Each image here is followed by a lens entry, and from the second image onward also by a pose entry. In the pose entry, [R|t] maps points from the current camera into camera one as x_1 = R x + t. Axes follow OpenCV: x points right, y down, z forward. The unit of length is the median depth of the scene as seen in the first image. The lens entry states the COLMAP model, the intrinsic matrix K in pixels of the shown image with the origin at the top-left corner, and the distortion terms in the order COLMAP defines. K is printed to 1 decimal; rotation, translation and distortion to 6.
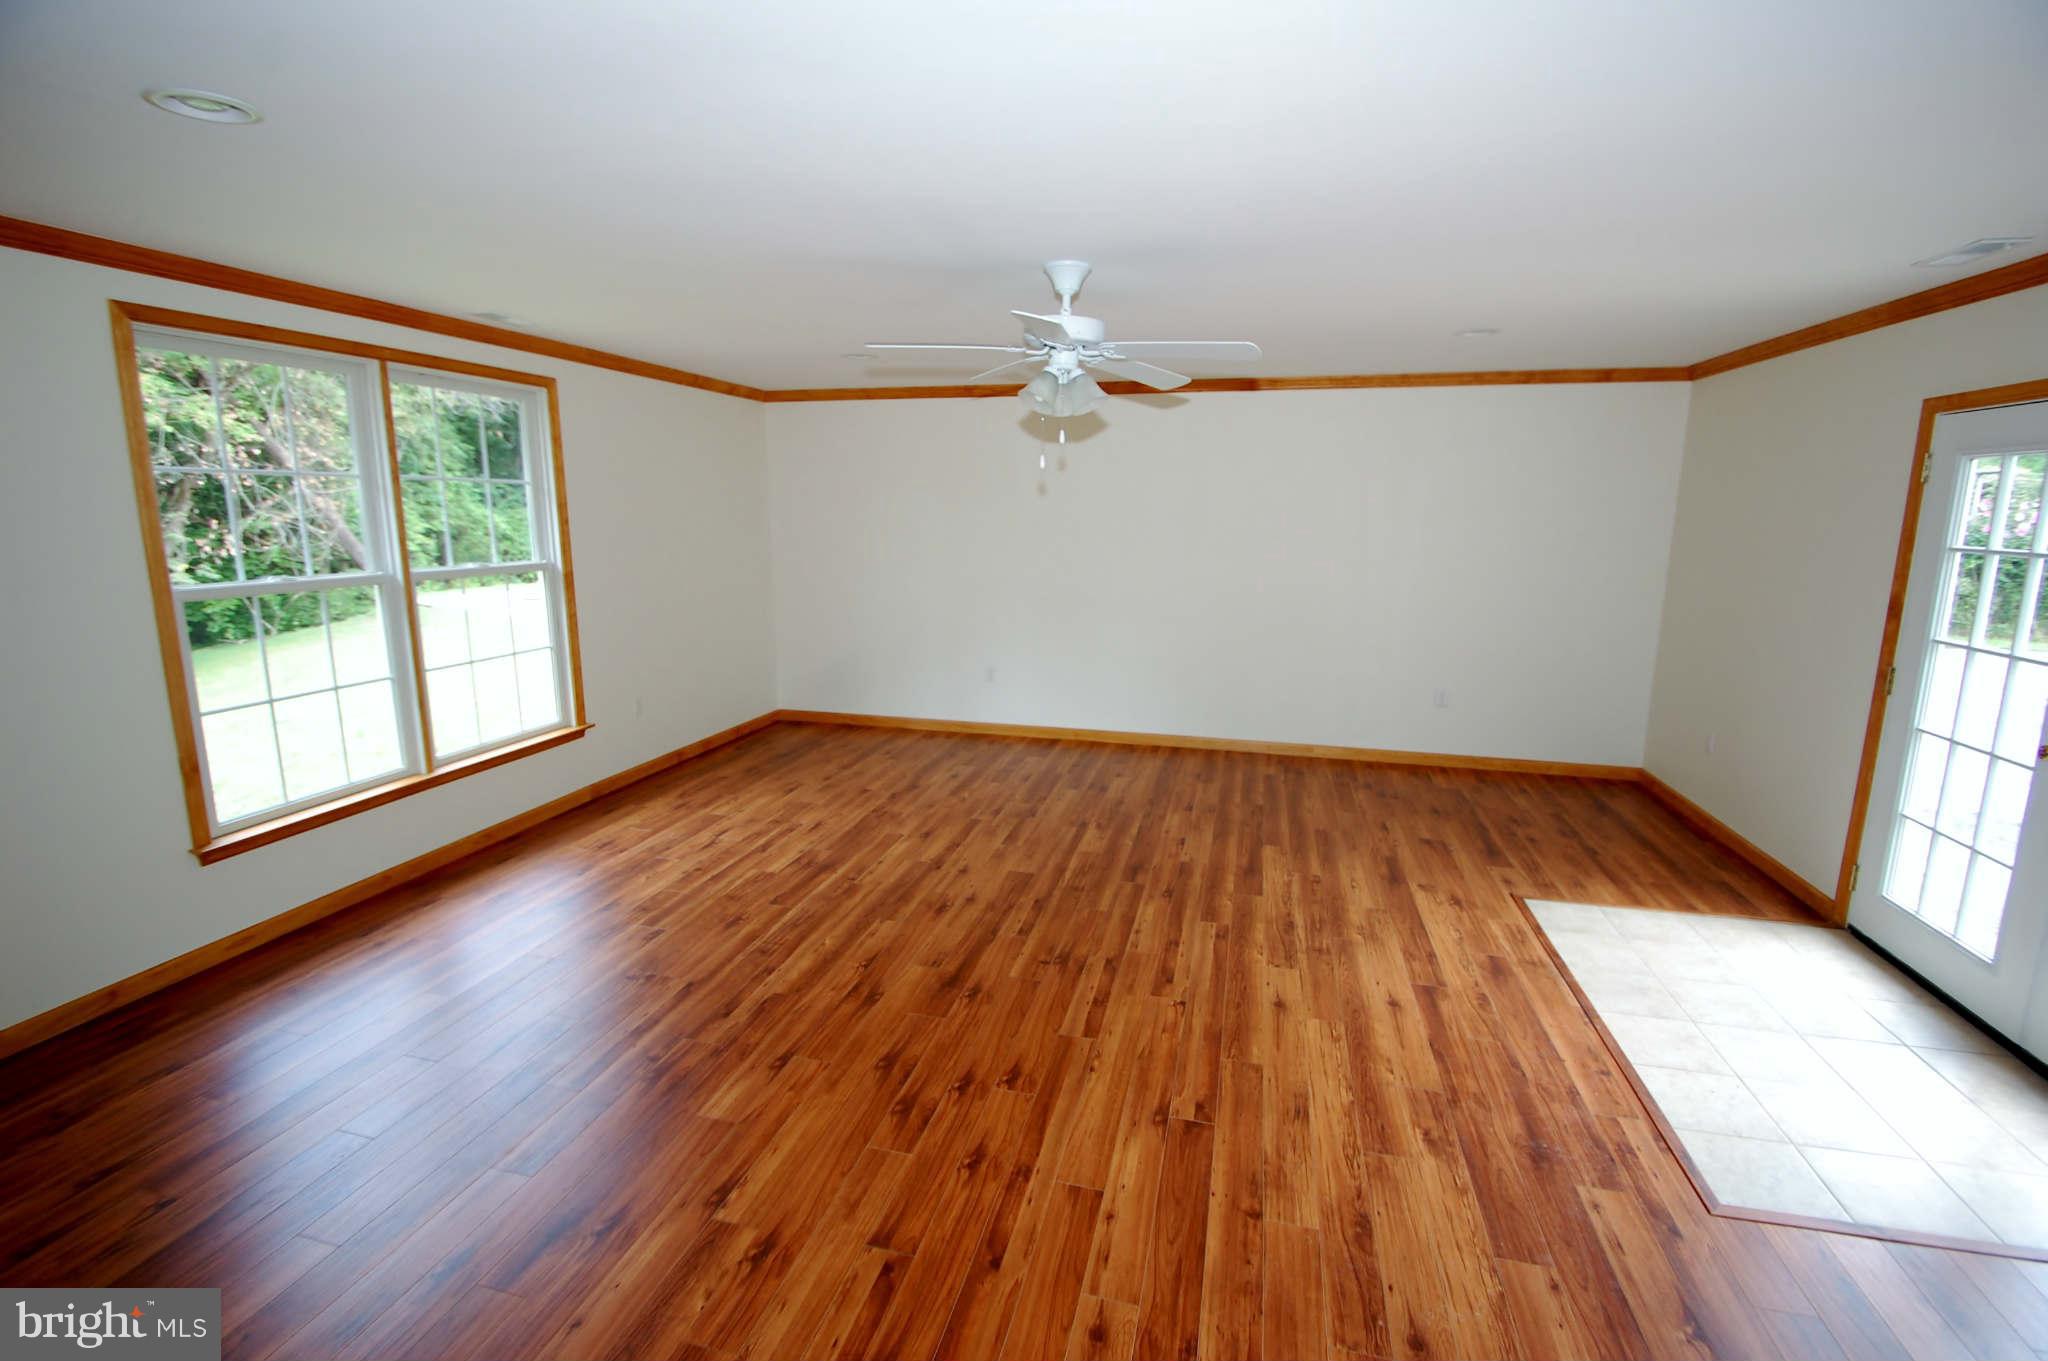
lens RADIAL K [[895.3, 0, 1032.6], [0, 895.3, 671.9], [0, 0, 1]] dist [-0.005990, -0.000671]
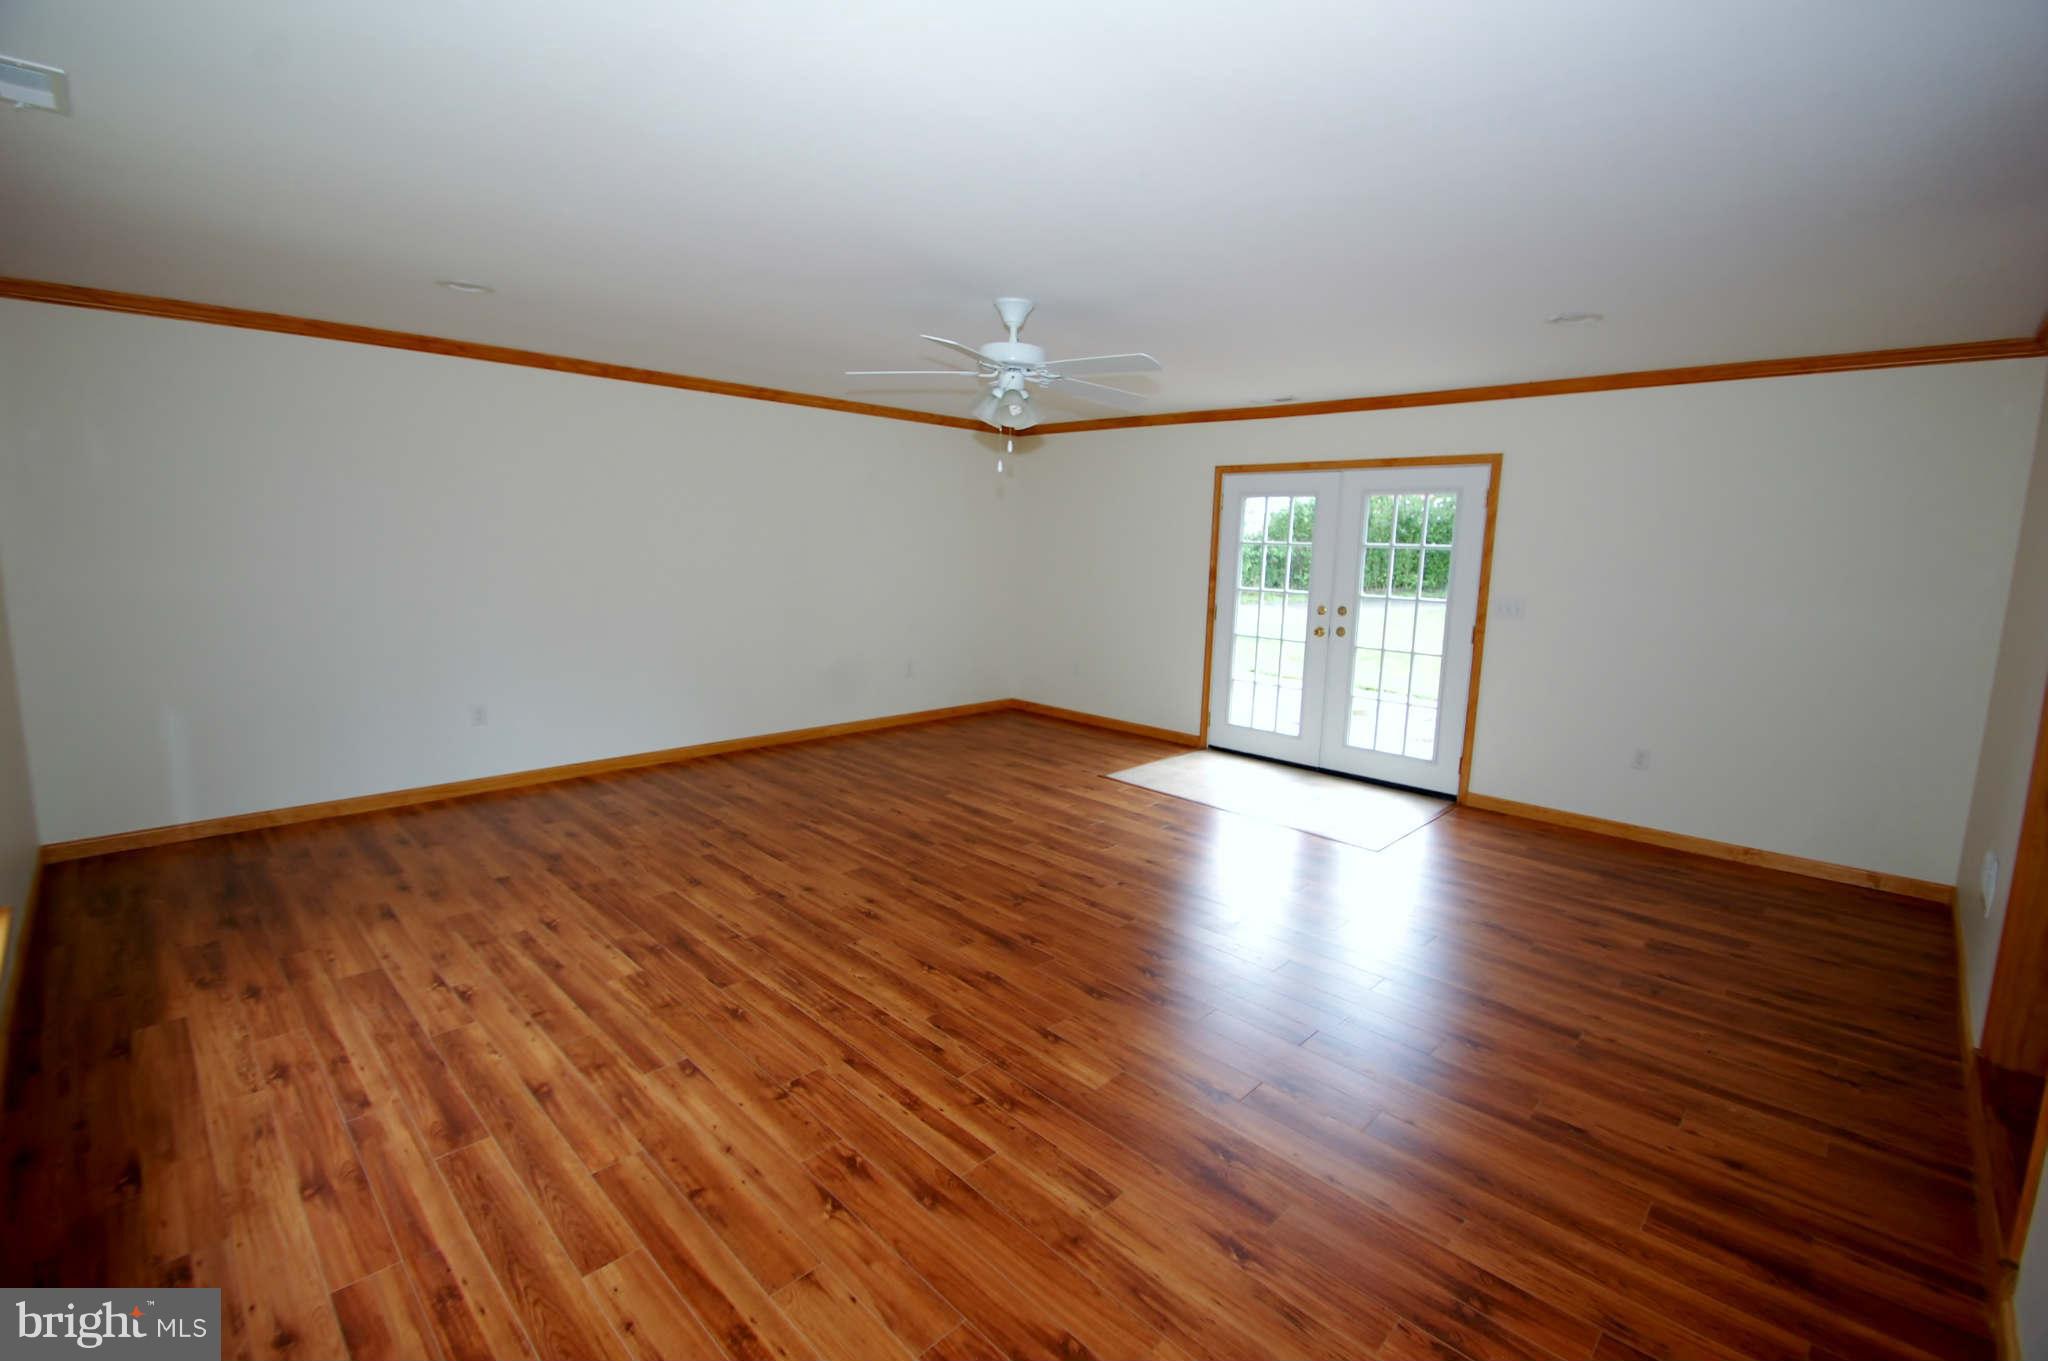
lens RADIAL K [[895.3, 0, 1035.8], [0, 895.3, 680.1], [0, 0, 1]] dist [-0.005990, -0.000671]
pose [[0.495253, -0.131140, 0.858794, -0.756702], [0.132224, 0.988403, 0.074680, -0.034819], [-0.858628, 0.076568, 0.506849, 0.307432]]
